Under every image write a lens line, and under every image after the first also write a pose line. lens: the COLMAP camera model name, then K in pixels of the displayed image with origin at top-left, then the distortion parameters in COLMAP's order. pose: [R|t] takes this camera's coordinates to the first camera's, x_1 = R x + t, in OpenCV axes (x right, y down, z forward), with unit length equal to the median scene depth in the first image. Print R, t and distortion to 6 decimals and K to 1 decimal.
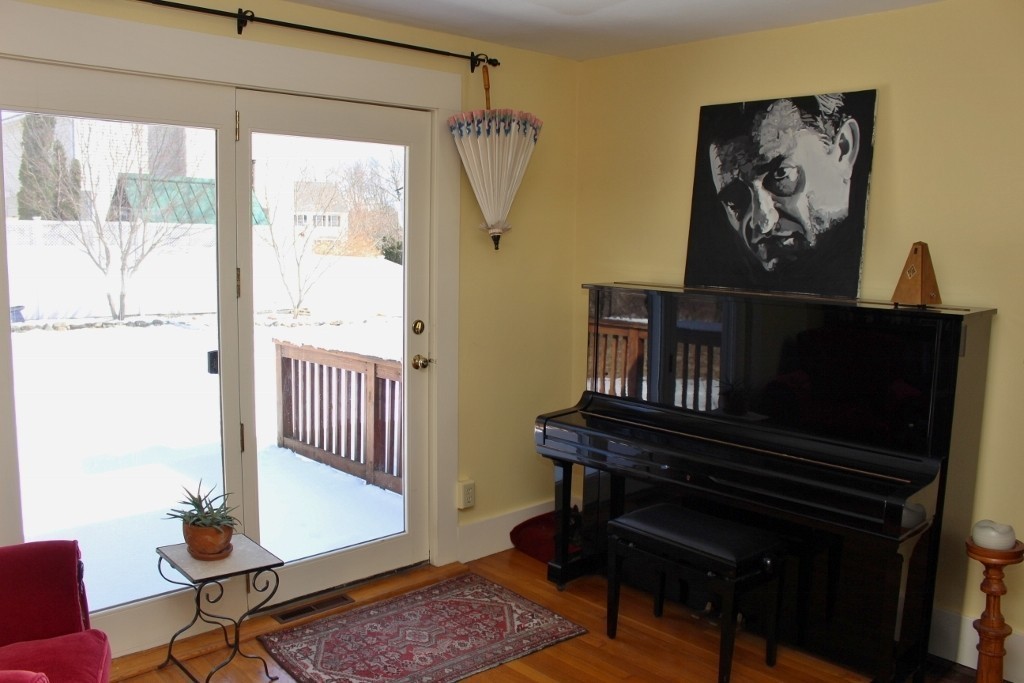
lens RADIAL K [[850.3, 0, 511.8], [0, 850.3, 337.4], [0, 0, 1]] dist [-0.150439, 0.113099]
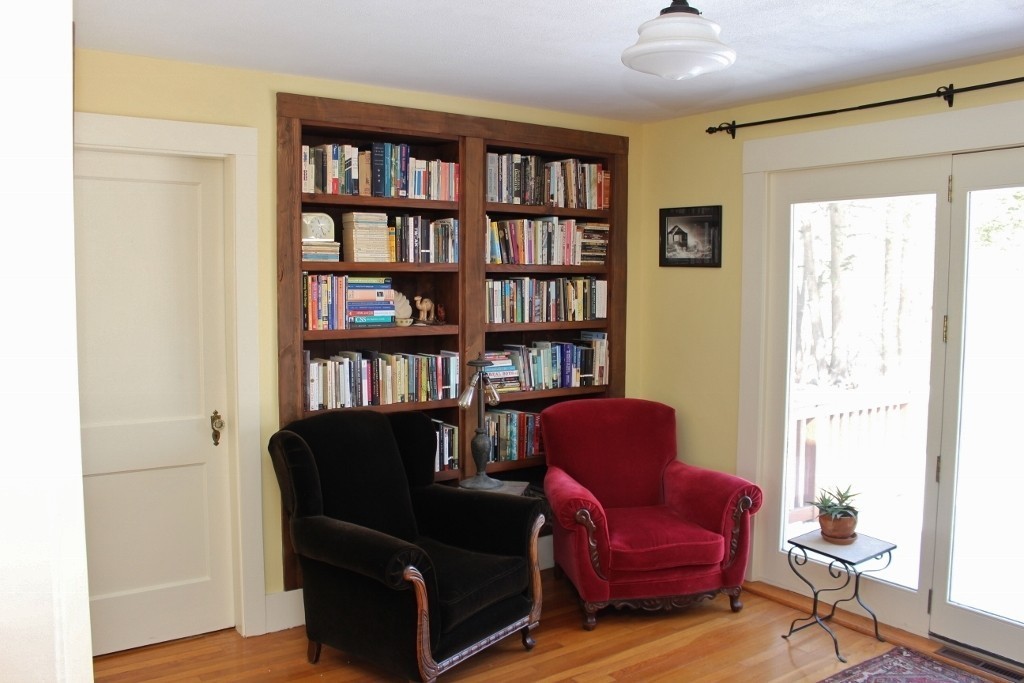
lens RADIAL K [[850.3, 0, 511.8], [0, 850.3, 337.4], [0, 0, 1]] dist [-0.150439, 0.113099]
pose [[-0.132340, 0.047655, -0.990058, 0.843946], [-0.127576, 0.989717, 0.064692, -0.051886], [0.982960, 0.134869, -0.124899, 0.580883]]
